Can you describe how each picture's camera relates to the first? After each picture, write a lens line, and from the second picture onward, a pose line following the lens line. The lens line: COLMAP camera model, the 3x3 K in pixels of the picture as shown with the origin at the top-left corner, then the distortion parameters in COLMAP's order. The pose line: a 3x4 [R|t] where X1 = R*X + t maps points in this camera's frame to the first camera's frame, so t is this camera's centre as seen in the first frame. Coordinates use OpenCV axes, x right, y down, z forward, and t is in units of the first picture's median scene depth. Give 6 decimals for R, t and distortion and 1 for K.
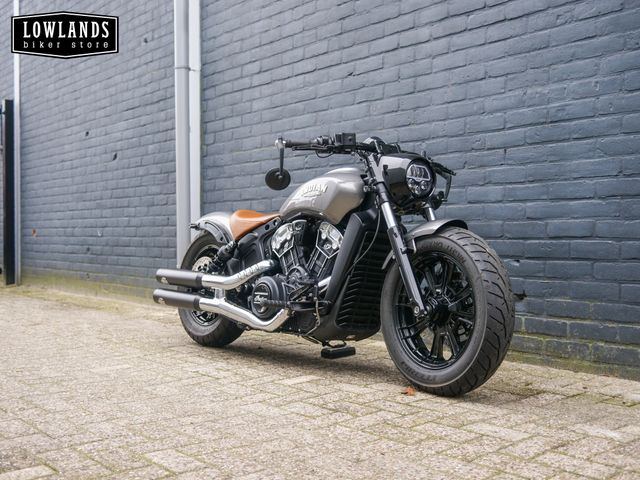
lens RADIAL K [[736.0, 0, 320.0], [0, 736.0, 240.0], [0, 0, 1]] dist [-0.005579, 0.018632]
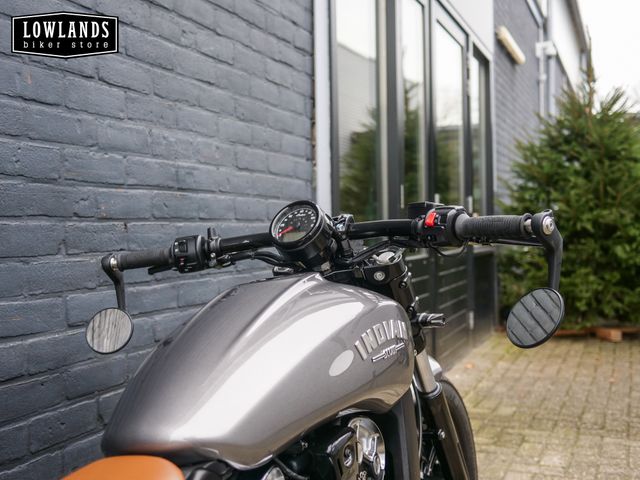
lens RADIAL K [[736.0, 0, 320.0], [0, 736.0, 240.0], [0, 0, 1]] dist [-0.005579, 0.018632]
pose [[-0.446252, -0.004435, 0.894897, -0.288533], [0.019844, 0.999693, 0.014850, -0.108321], [-0.894687, 0.024385, -0.446027, 1.046861]]
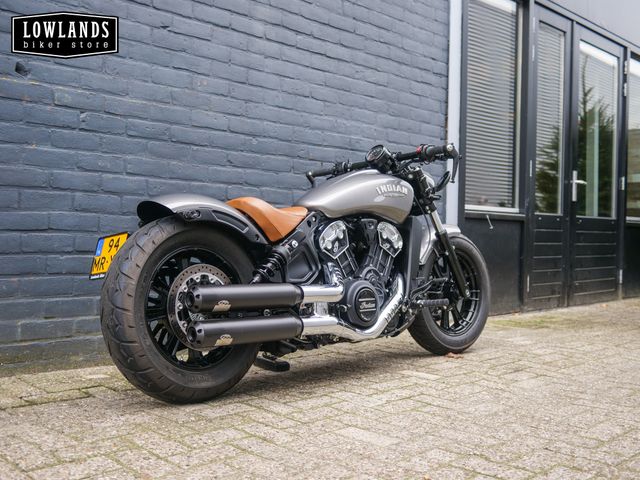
lens RADIAL K [[736.4, 0, 322.2], [0, 736.4, 239.4], [0, 0, 1]] dist [-0.004294, 0.021436]
pose [[-0.103430, -0.005459, 0.994622, -0.884641], [-0.013837, 0.999896, 0.004049, -0.002789], [-0.994540, -0.013344, -0.103495, 1.052455]]
